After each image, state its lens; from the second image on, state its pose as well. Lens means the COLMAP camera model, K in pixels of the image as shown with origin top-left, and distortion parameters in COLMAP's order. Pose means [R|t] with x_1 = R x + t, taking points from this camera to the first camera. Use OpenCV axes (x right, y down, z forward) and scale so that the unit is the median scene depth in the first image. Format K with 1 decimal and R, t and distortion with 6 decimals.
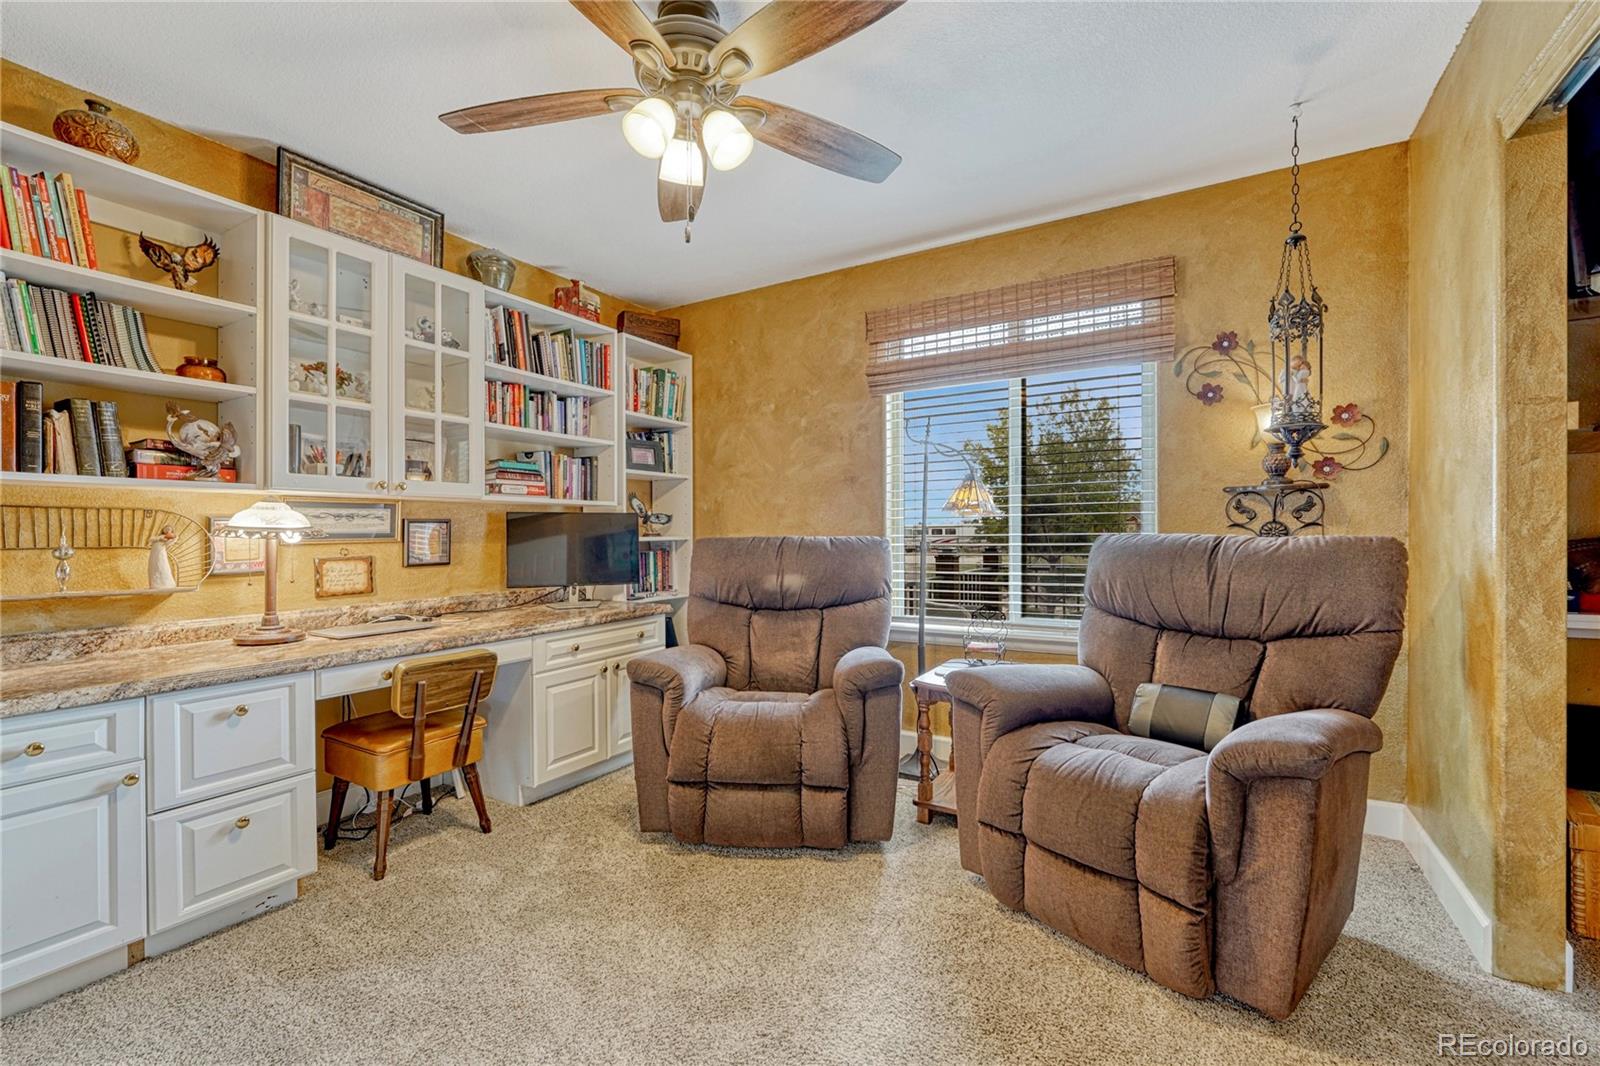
lens RADIAL K [[680.3, 0, 796.2], [0, 680.3, 539.3], [0, 0, 1]] dist [-0.002694, -0.000456]
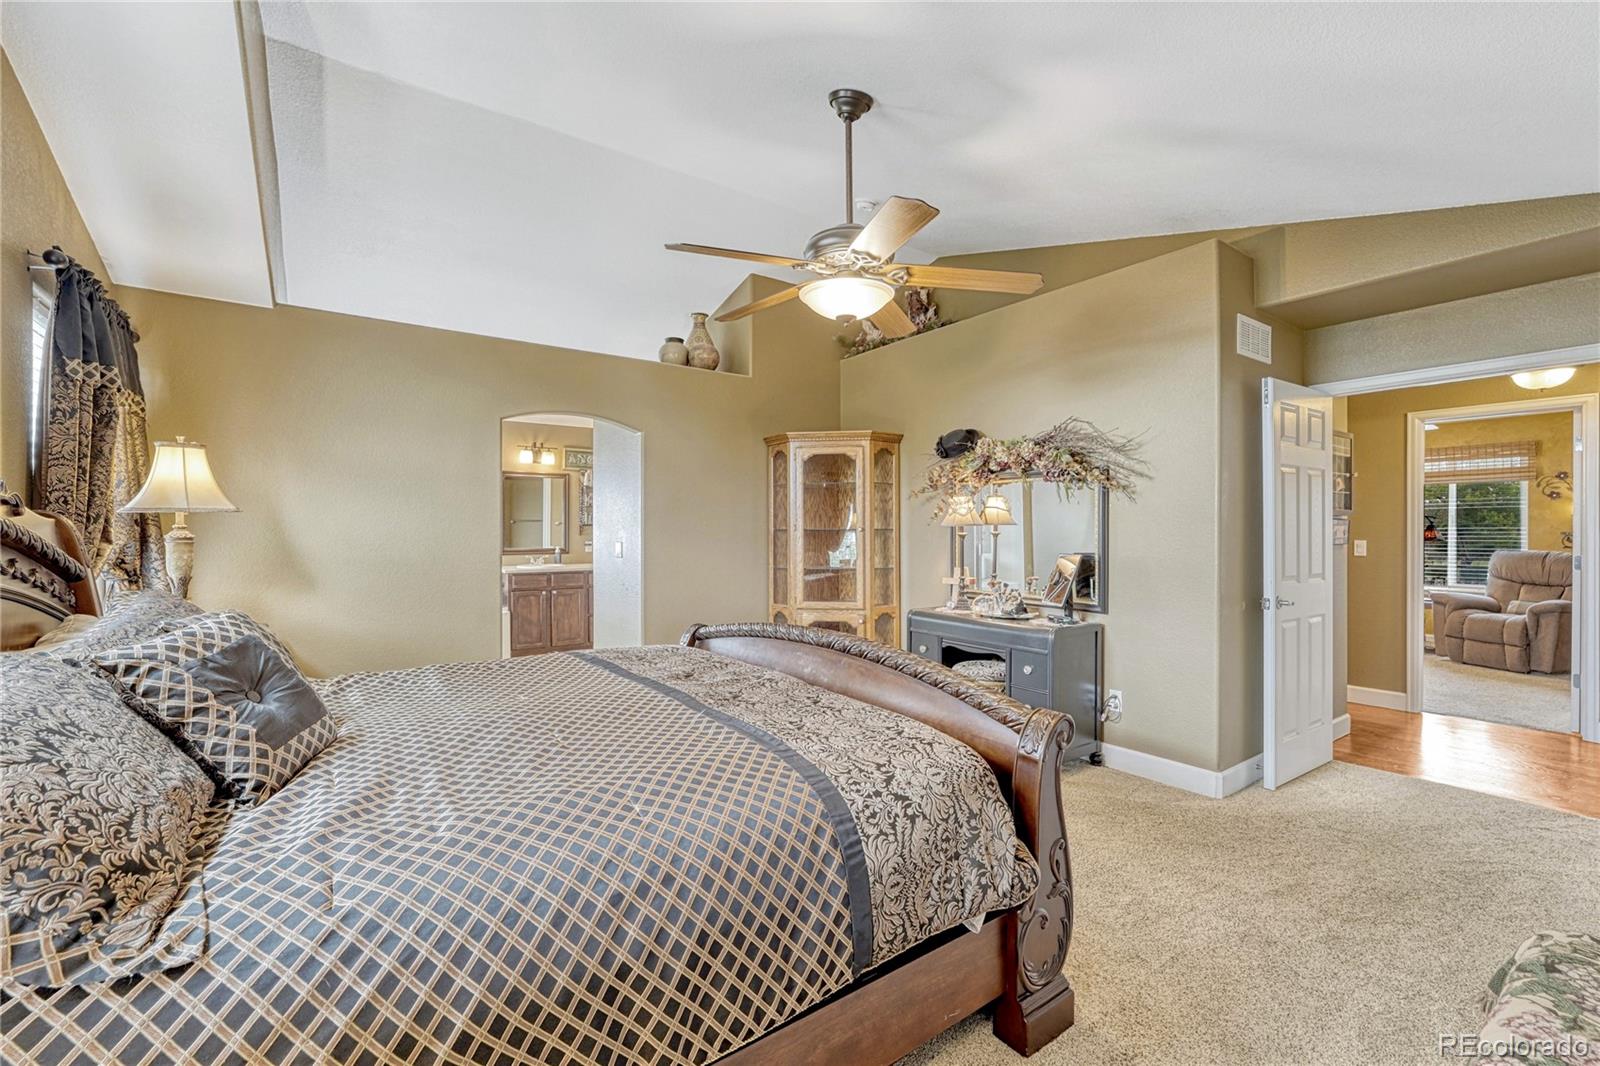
lens RADIAL K [[680.3, 0, 796.2], [0, 680.3, 539.3], [0, 0, 1]] dist [-0.002694, -0.000456]
pose [[0.916674, 0.003653, -0.399619, -1.125204], [-0.004194, 0.999991, -0.000480, -0.041773], [0.399613, 0.002116, 0.916681, -2.829820]]
